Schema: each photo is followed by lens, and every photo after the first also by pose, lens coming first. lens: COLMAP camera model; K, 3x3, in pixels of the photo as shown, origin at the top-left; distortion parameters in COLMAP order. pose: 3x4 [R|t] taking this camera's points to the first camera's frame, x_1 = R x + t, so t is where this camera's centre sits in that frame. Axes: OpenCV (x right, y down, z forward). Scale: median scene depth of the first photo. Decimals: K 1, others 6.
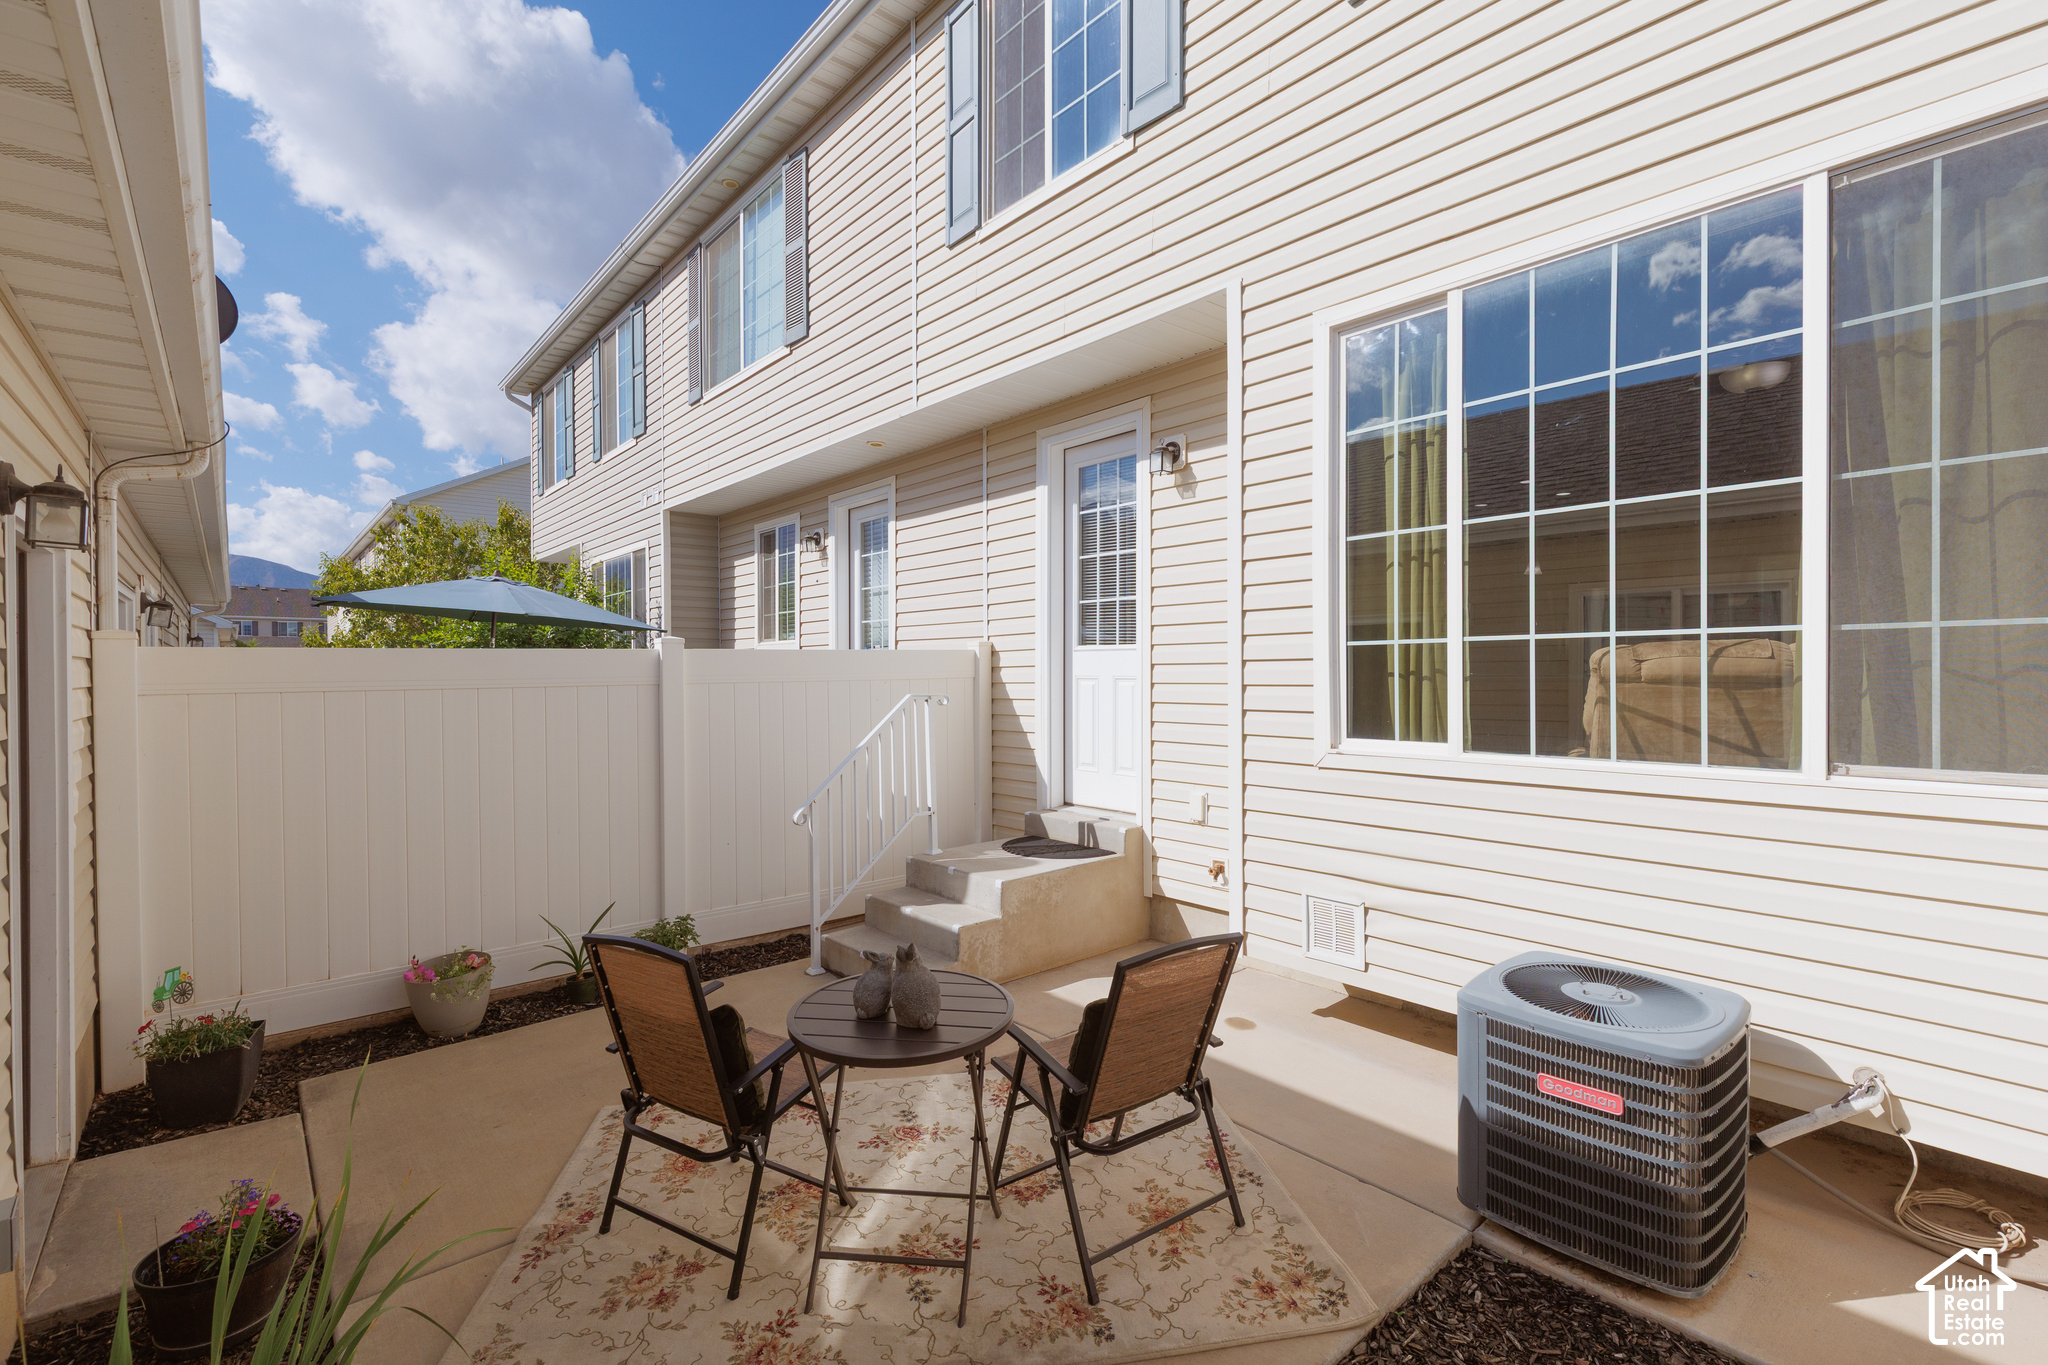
lens RADIAL K [[930.2, 0, 1024.0], [0, 930.2, 682.5], [0, 0, 1]] dist [-0.002075, -0.000148]
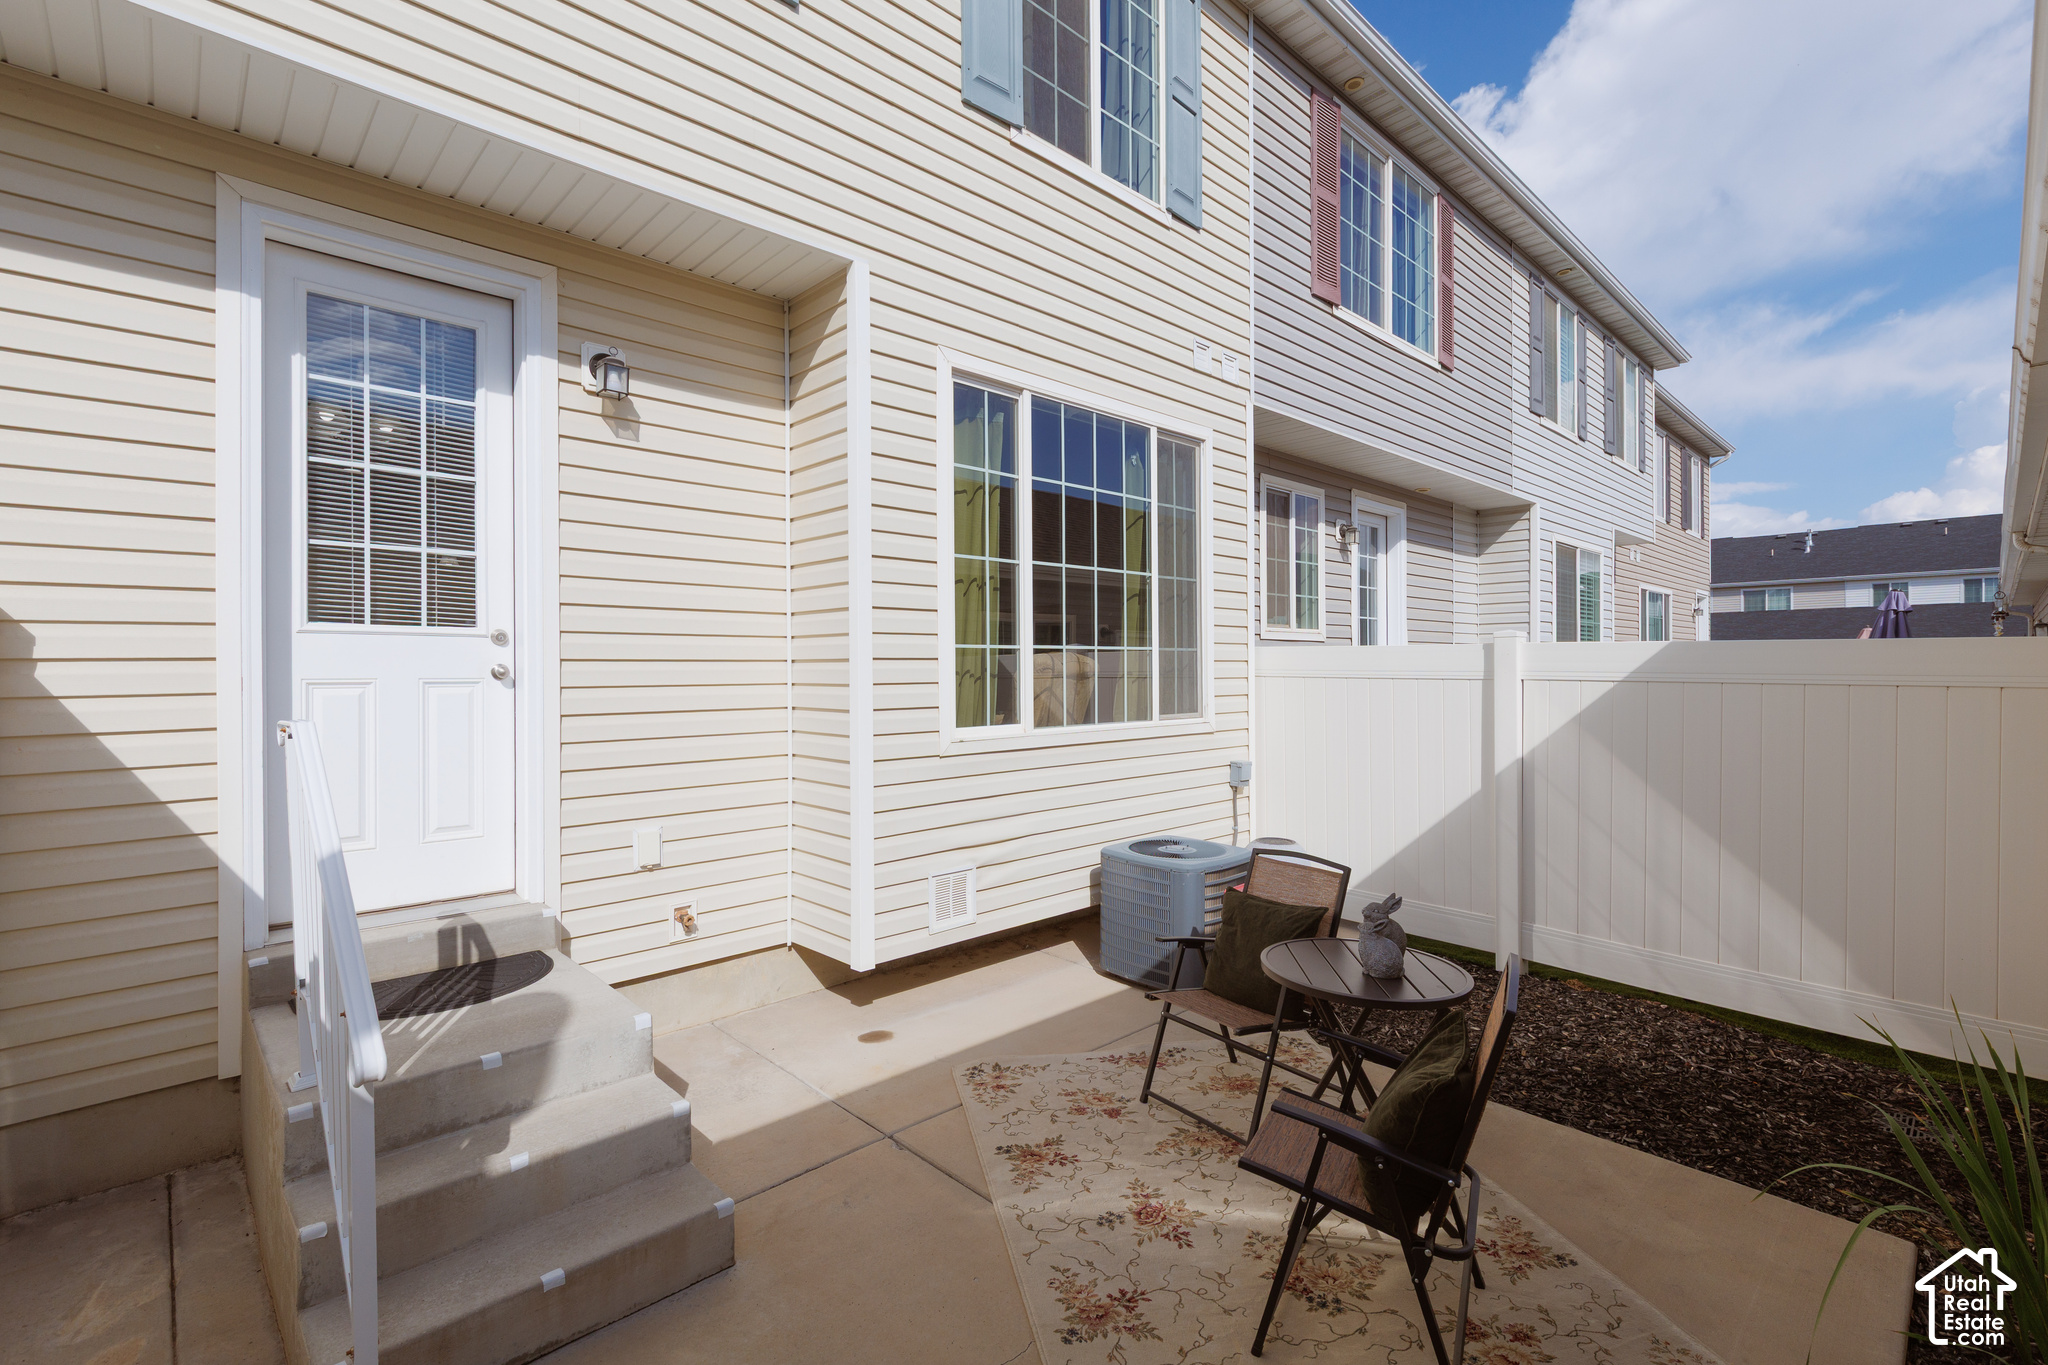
lens RADIAL K [[922.6, 0, 1073.6], [0, 922.6, 669.8], [0, 0, 1]] dist [0.002980, 0.000297]
pose [[-0.094208, 0.004323, 0.995543, -0.876762], [0.014430, 0.999891, -0.002976, -0.007319], [-0.995448, 0.014085, -0.094260, 1.049576]]
